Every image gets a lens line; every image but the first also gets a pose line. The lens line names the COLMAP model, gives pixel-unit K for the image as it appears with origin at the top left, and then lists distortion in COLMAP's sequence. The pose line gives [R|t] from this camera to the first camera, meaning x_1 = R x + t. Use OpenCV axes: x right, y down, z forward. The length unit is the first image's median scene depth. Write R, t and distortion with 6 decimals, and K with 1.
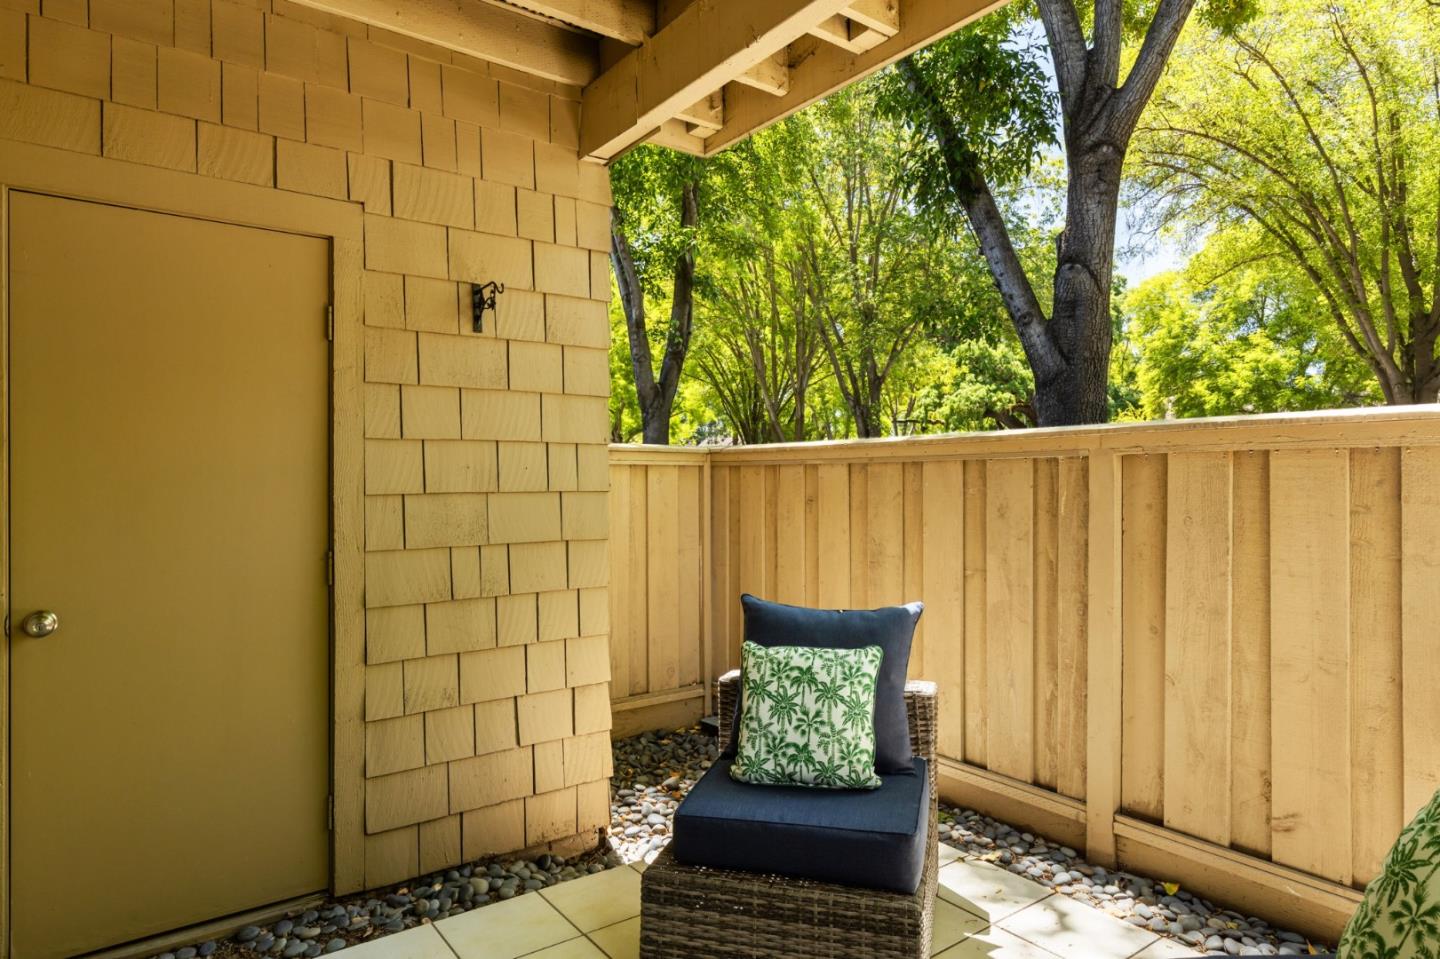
lens RADIAL K [[849.2, 0, 720.0], [0, 849.2, 479.5], [0, 0, 1]] dist [-0.000130, -0.000728]
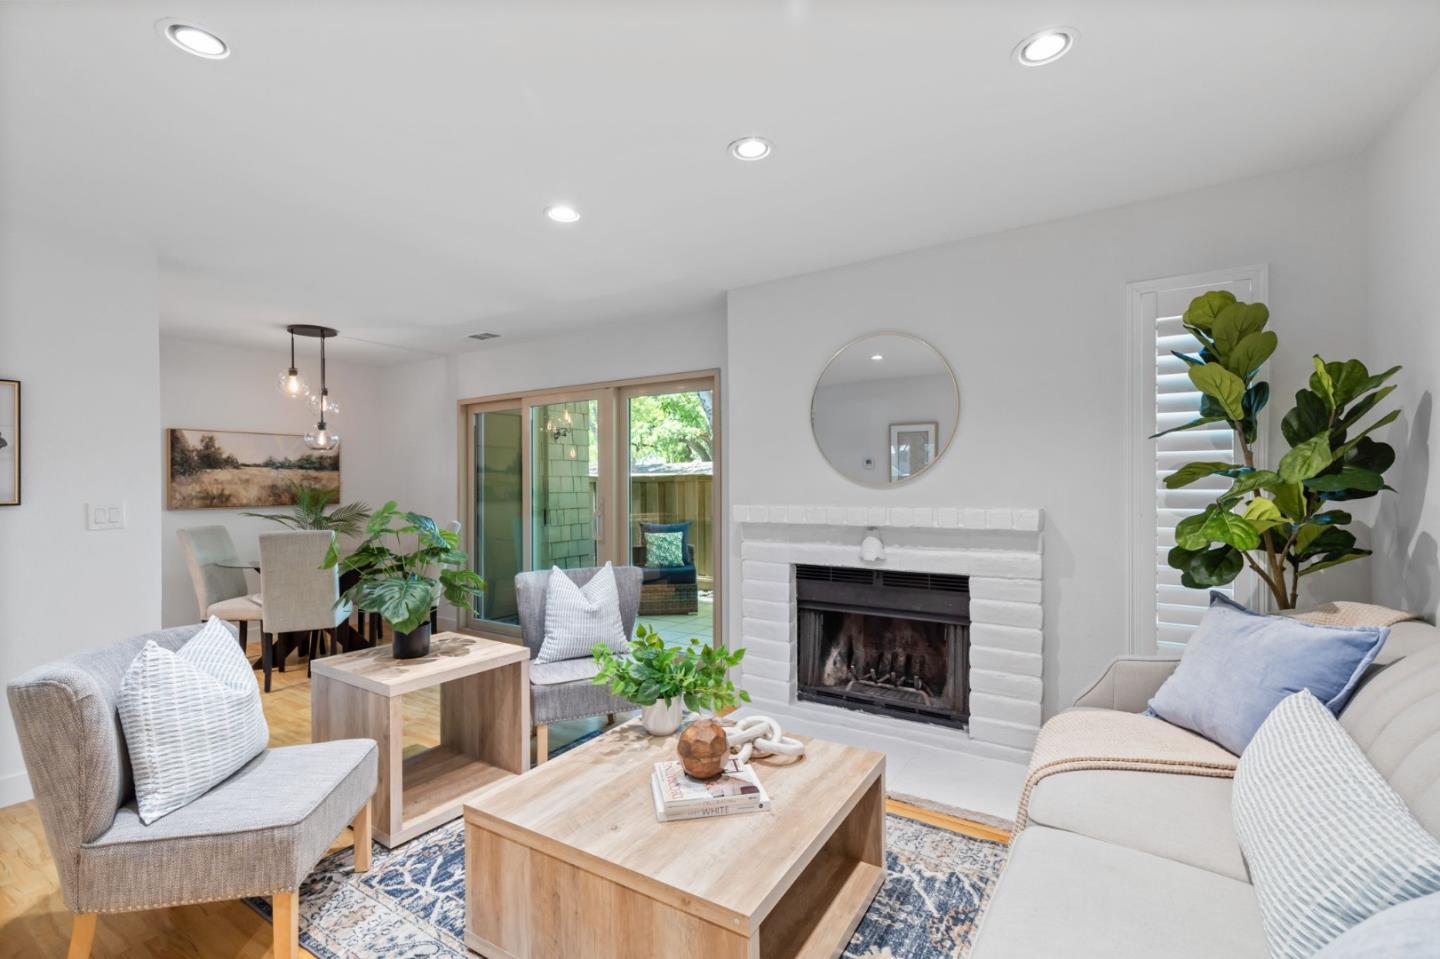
lens RADIAL K [[633.5, 0, 720.0], [0, 633.5, 479.5], [0, 0, 1]] dist [-0.001139, -0.000352]
pose [[0.931934, -0.001567, 0.362625, -0.303029], [0.004167, 0.999971, -0.006387, -0.008301], [-0.362604, 0.007463, 0.931913, -0.758968]]
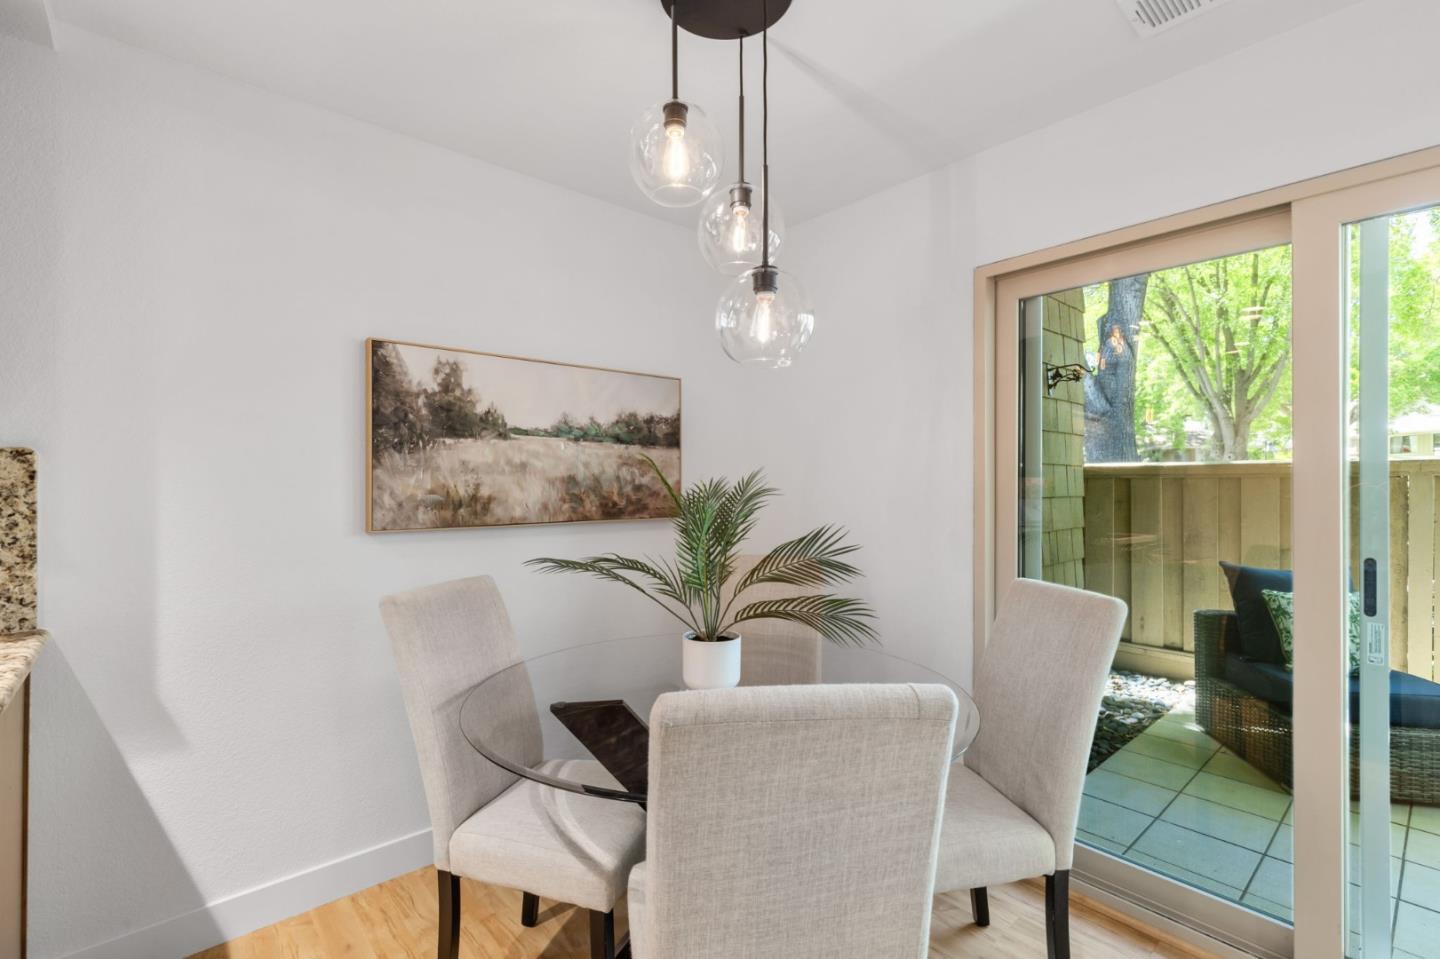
lens RADIAL K [[647.4, 0, 720.0], [0, 647.4, 479.5], [0, 0, 1]] dist [0.000628, -0.000036]
pose [[0.996512, 0.003183, 0.083391, -0.518273], [-0.002830, 0.999987, -0.004352, -0.005187], [-0.083404, 0.004101, 0.996507, -0.077854]]
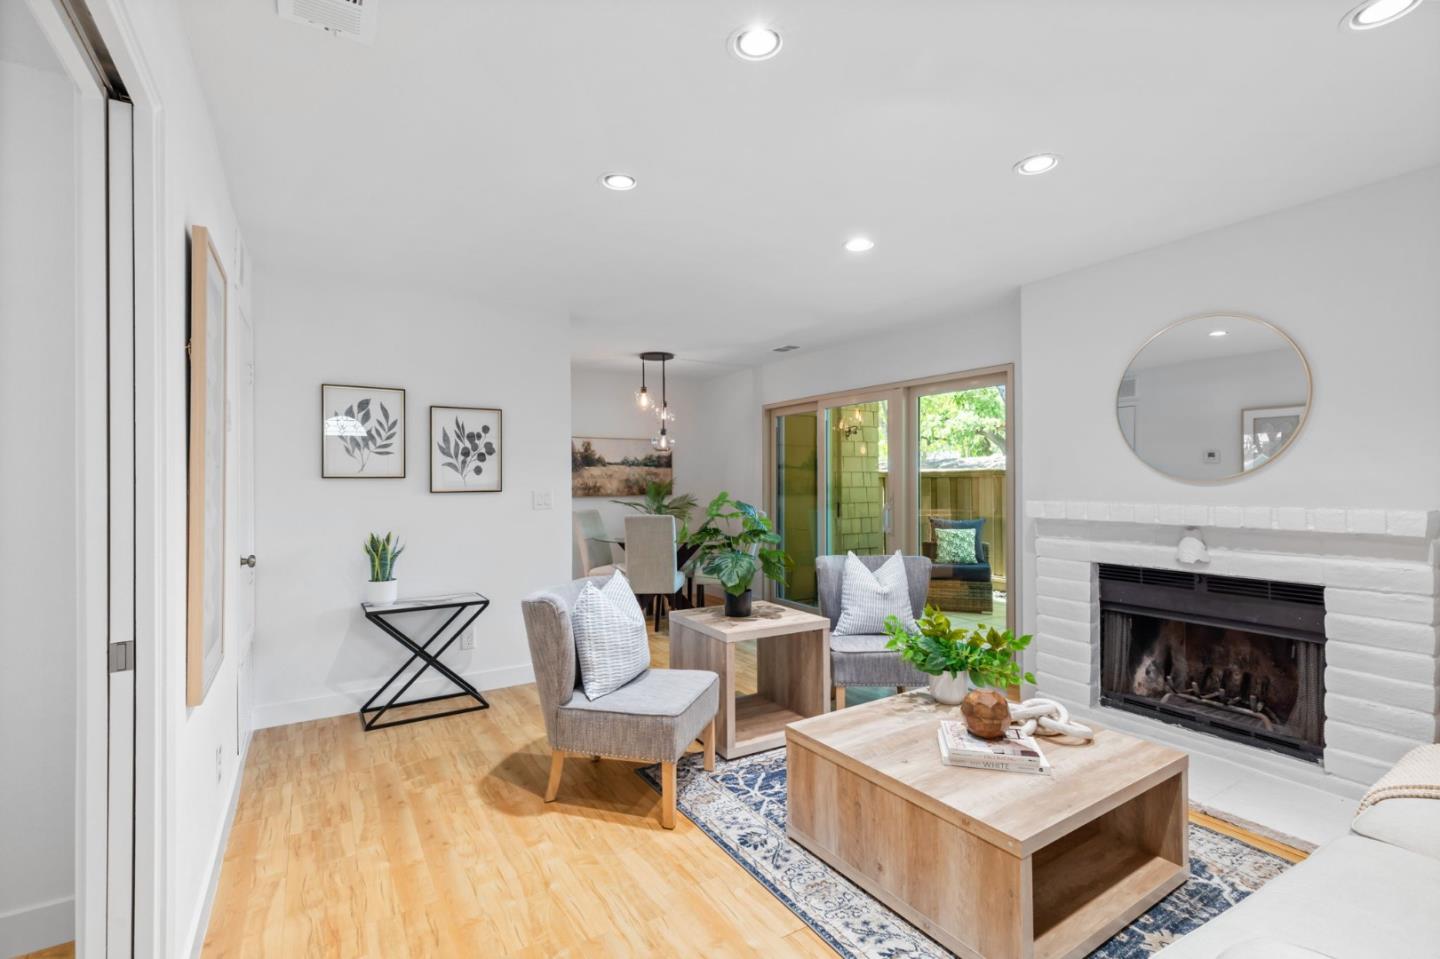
lens RADIAL K [[643.3, 0, 721.9], [0, 643.3, 474.2], [0, 0, 1]] dist [0.012017, -0.000452]
pose [[0.997622, -0.000868, -0.068923, -0.320016], [0.000282, 0.999964, -0.008504, -0.007782], [0.068928, 0.008464, 0.997586, -0.837019]]
